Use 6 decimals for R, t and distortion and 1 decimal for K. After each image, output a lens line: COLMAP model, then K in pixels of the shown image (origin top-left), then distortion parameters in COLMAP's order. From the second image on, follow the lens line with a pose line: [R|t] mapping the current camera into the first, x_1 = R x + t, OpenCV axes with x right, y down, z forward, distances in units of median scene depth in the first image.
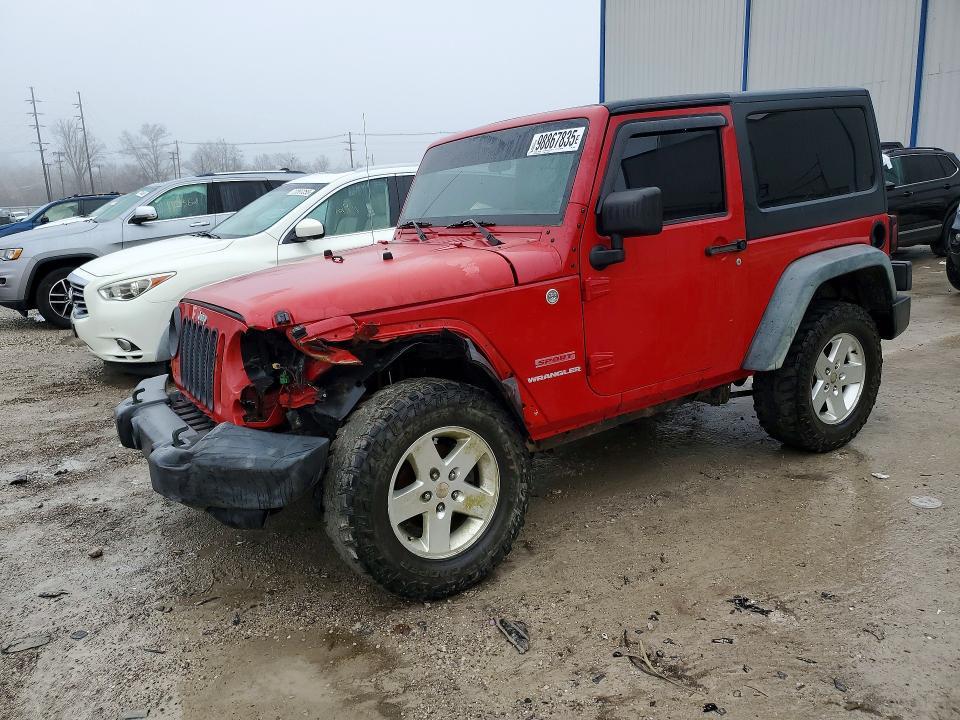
lens RADIAL K [[722.6, 0, 469.1], [0, 722.6, 363.6], [0, 0, 1]] dist [0.042609, -0.022583]
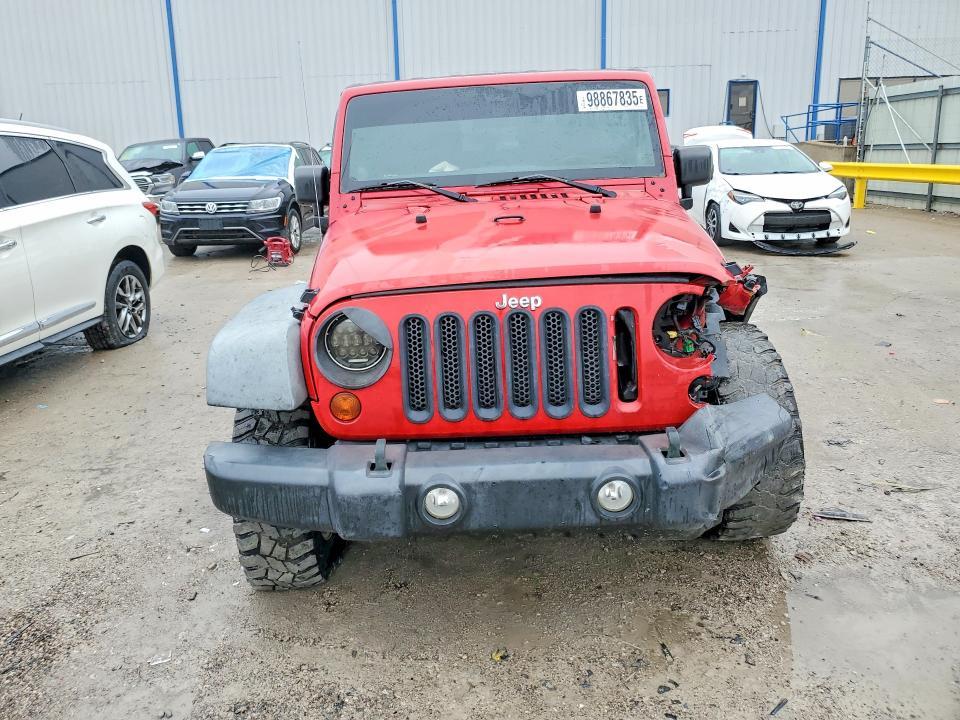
lens RADIAL K [[722.6, 0, 460.7], [0, 722.6, 341.7], [0, 0, 1]] dist [0.042609, -0.022583]
pose [[0.560015, -0.168626, 0.811141, -0.938476], [0.191023, 0.978968, 0.071632, -0.081656], [-0.806160, 0.114832, 0.580448, 0.617663]]
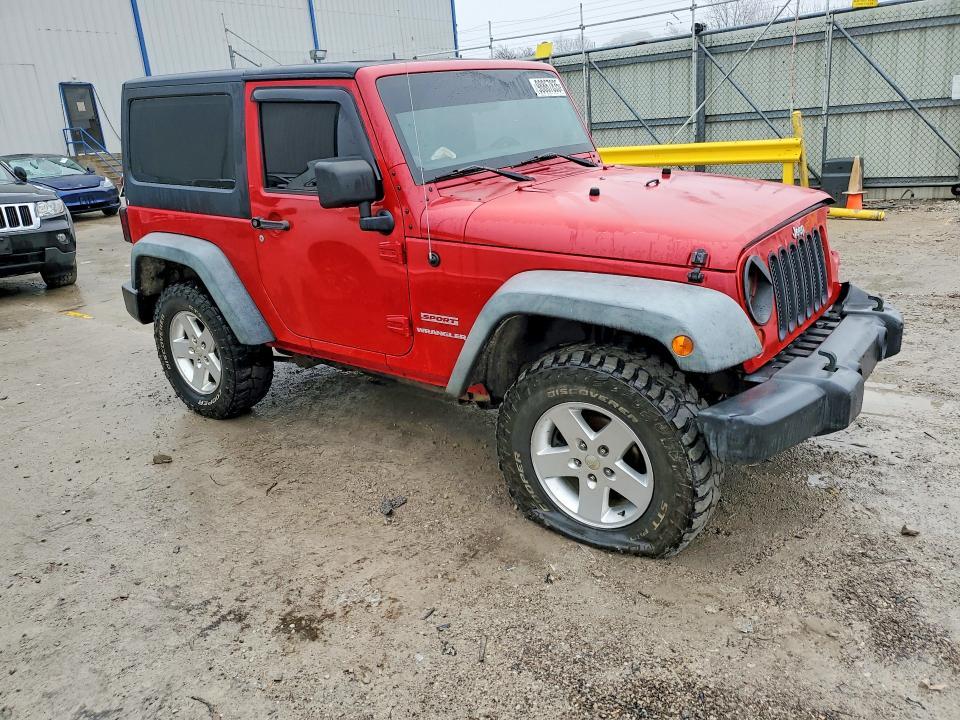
lens RADIAL K [[722.6, 0, 478.7], [0, 722.6, 361.3], [0, 0, 1]] dist [0.042609, -0.022583]
pose [[-0.305019, -0.221692, 0.926184, -1.102733], [0.309874, 0.896503, 0.316638, -0.322130], [-0.900523, 0.383581, -0.204754, 1.564083]]
